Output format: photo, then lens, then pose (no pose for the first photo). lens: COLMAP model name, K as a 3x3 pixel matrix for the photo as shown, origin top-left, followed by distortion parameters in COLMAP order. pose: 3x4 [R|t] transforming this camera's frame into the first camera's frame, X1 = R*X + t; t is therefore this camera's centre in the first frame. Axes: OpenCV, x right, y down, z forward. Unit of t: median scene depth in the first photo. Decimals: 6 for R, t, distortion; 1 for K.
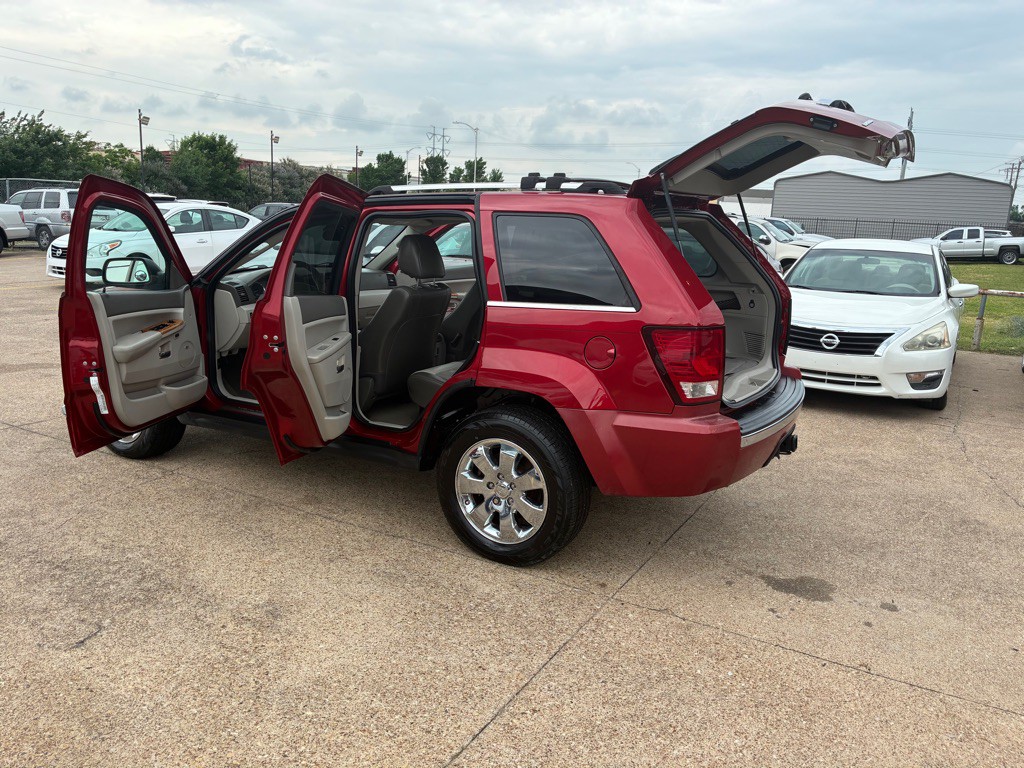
lens RADIAL K [[773.2, 0, 524.9], [0, 773.2, 380.3], [0, 0, 1]] dist [0.057263, -0.082501]
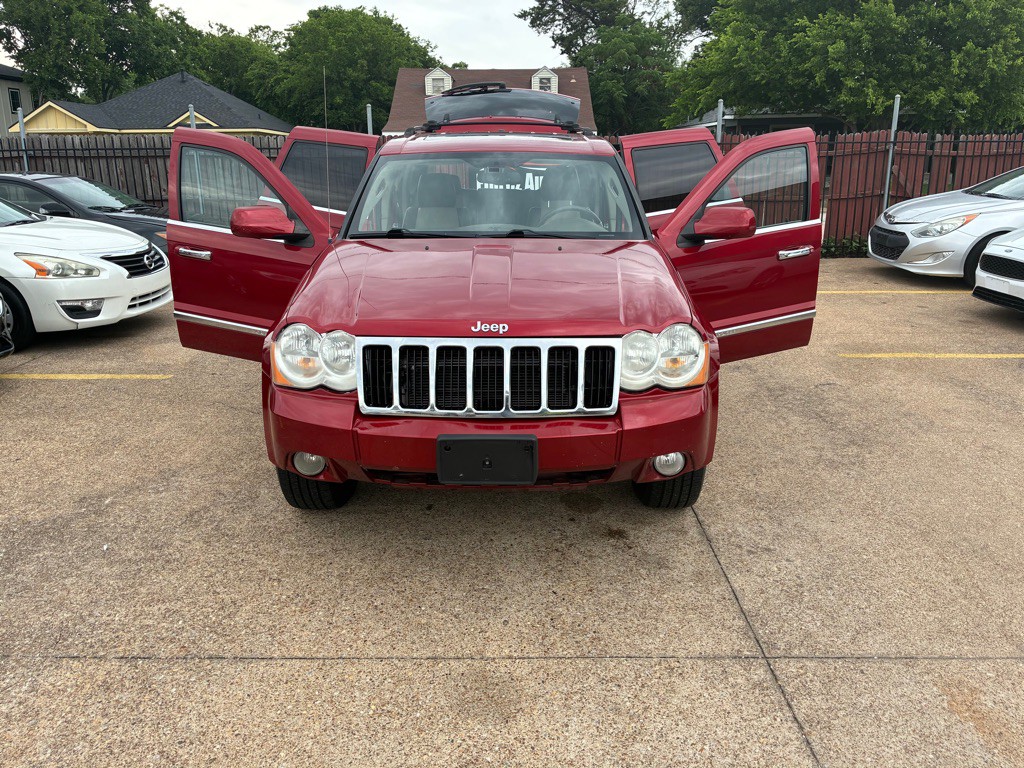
lens RADIAL K [[773.2, 0, 513.2], [0, 773.2, 378.3], [0, 0, 1]] dist [0.057263, -0.082501]
pose [[-0.494746, -0.271268, 0.825615, -1.409733], [0.167691, 0.902379, 0.396978, -0.452092], [-0.852705, 0.334852, -0.400959, 1.939840]]
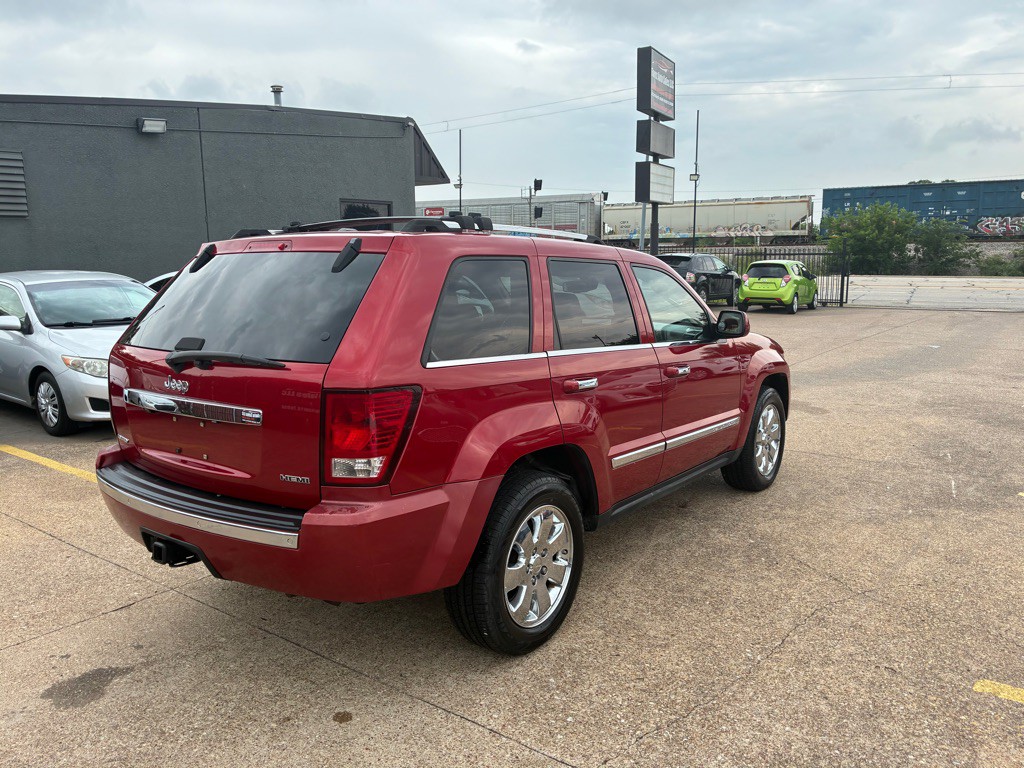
lens RADIAL K [[773.2, 0, 515.2], [0, 773.2, 376.6], [0, 0, 1]] dist [0.057263, -0.082501]
pose [[-0.117050, 0.113610, -0.986606, 1.075960], [-0.205635, 0.969133, 0.135995, -0.267576], [0.971603, 0.218799, -0.090075, 1.425571]]
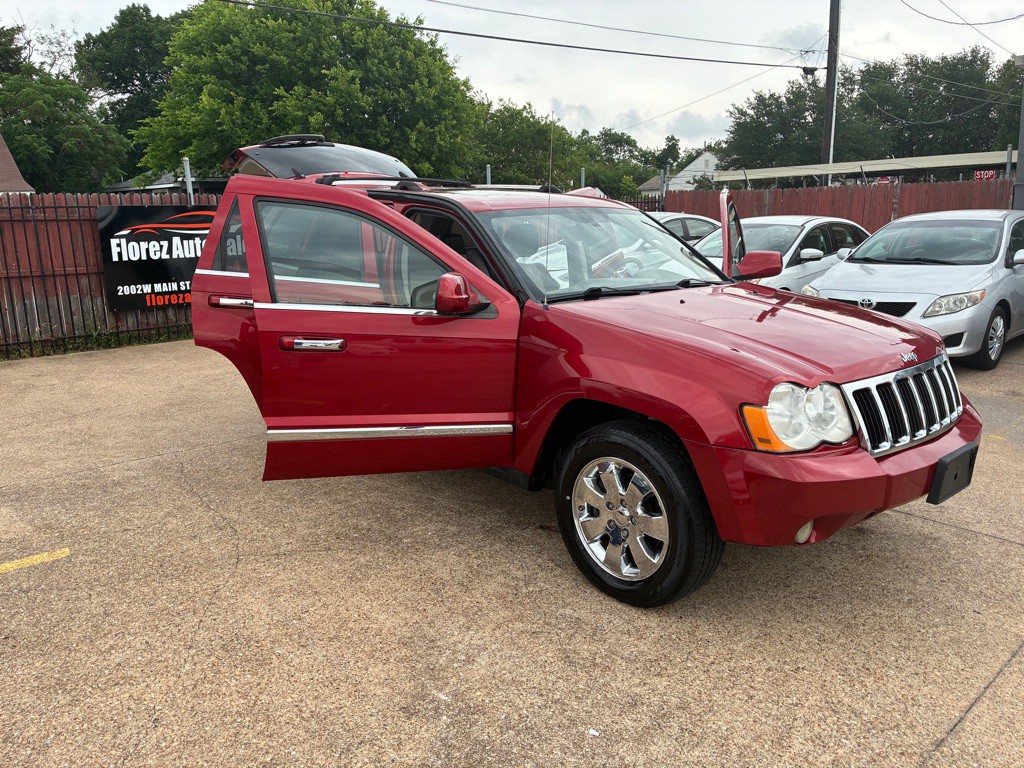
lens RADIAL K [[773.2, 0, 511.3], [0, 773.2, 376.0], [0, 0, 1]] dist [0.057263, -0.082501]
pose [[-0.950660, -0.086219, 0.298014, -0.594625], [0.043816, 0.913663, 0.404104, -0.542165], [-0.307125, 0.397224, -0.864805, 2.514643]]
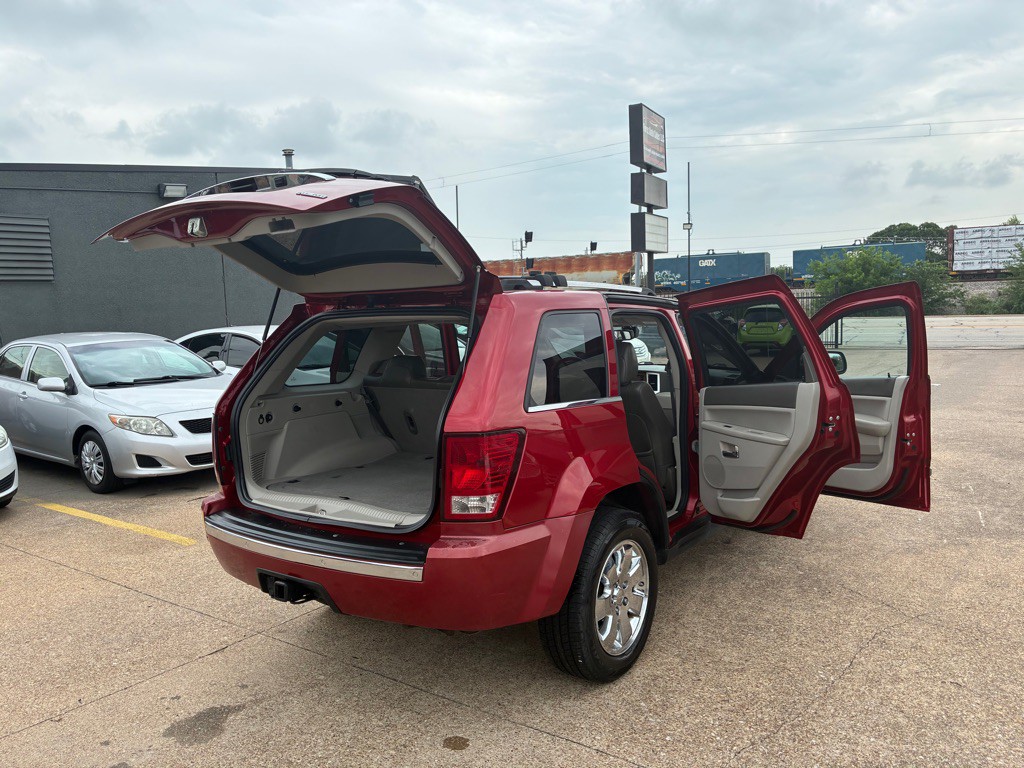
lens RADIAL K [[773.2, 0, 517.0], [0, 773.2, 380.2], [0, 0, 1]] dist [0.057263, -0.082501]
pose [[-0.101687, 0.058285, -0.993108, 1.161269], [-0.181582, 0.980424, 0.076133, -0.250560], [0.978104, 0.188073, -0.089113, 1.328480]]
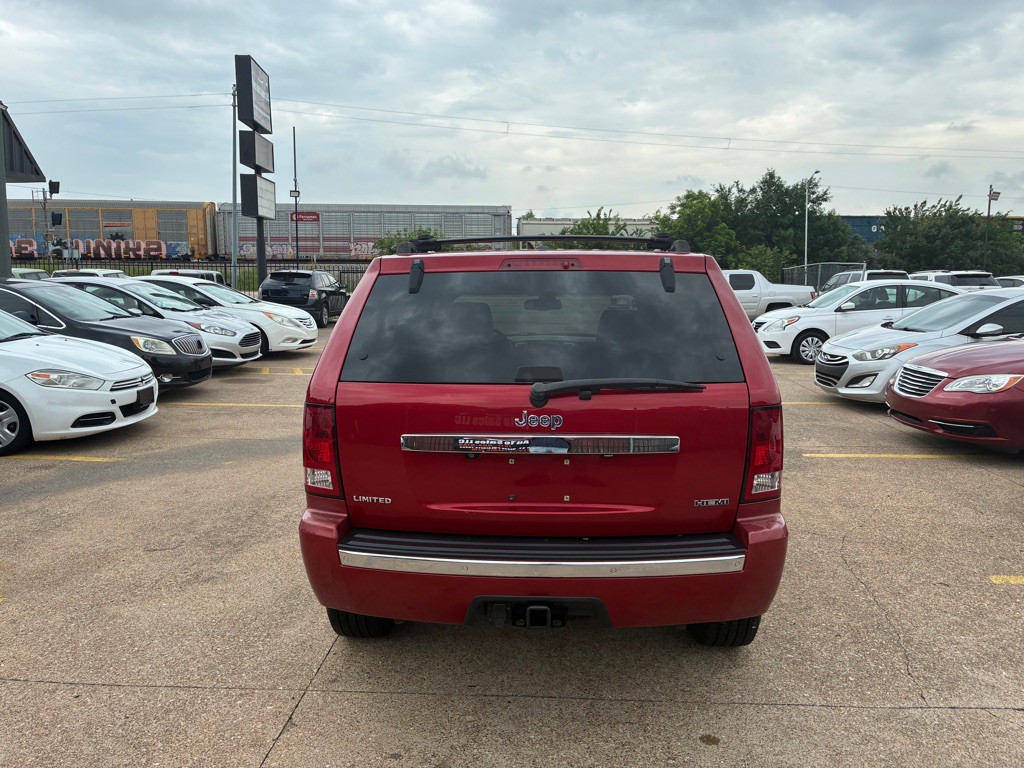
lens RADIAL K [[773.2, 0, 513.2], [0, 773.2, 373.5], [0, 0, 1]] dist [0.057263, -0.082501]
pose [[0.451427, 0.077408, -0.888944, 0.936994], [-0.173997, 0.984743, -0.002610, -0.117973], [0.875179, 0.155852, 0.458008, 0.685094]]
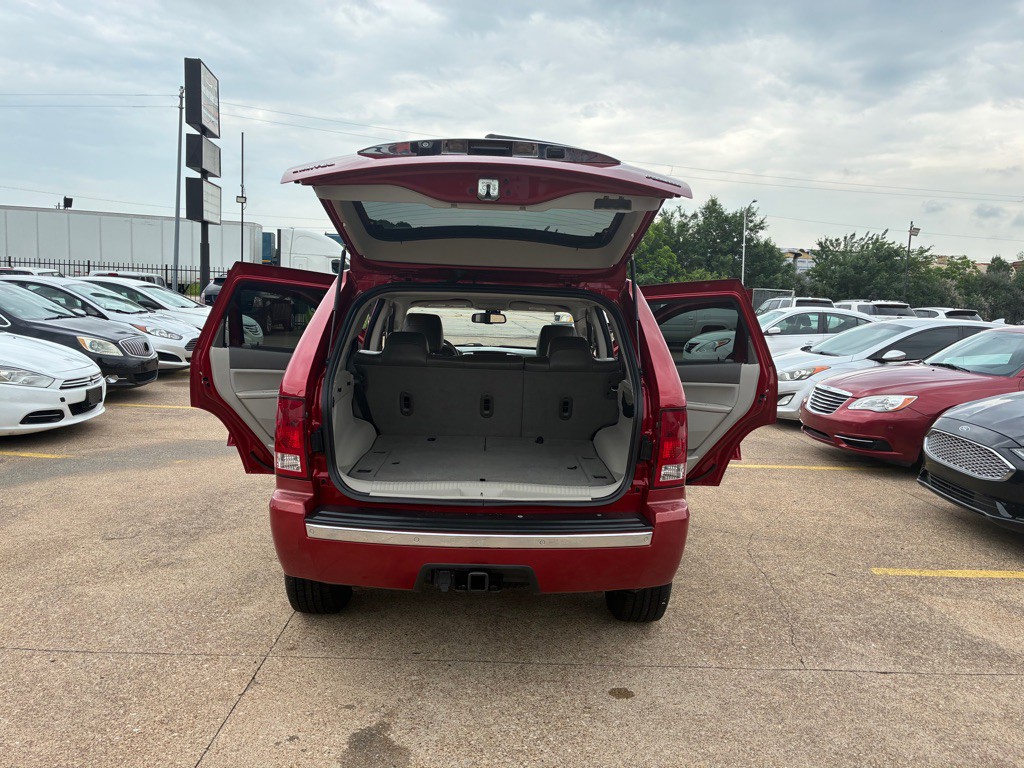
lens RADIAL K [[773.2, 0, 518.2], [0, 773.2, 377.5], [0, 0, 1]] dist [0.057263, -0.082501]
pose [[0.518506, 0.078586, -0.851455, 1.044468], [-0.199724, 0.979354, -0.031234, -0.103577], [0.831422, 0.186251, 0.523496, 0.625819]]
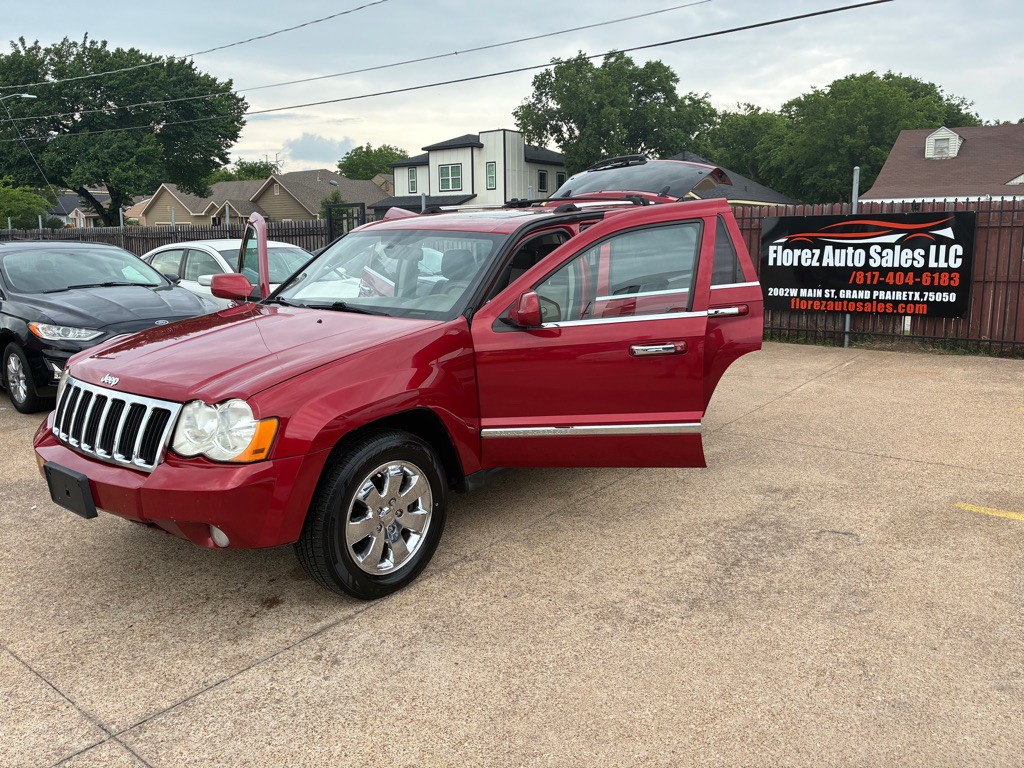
lens RADIAL K [[773.2, 0, 522.8], [0, 773.2, 376.4], [0, 0, 1]] dist [0.057263, -0.082501]
pose [[0.135402, -0.222417, 0.965503, -1.562193], [0.221322, 0.956644, 0.189338, -0.266790], [-0.965755, 0.188050, 0.178758, 1.009405]]
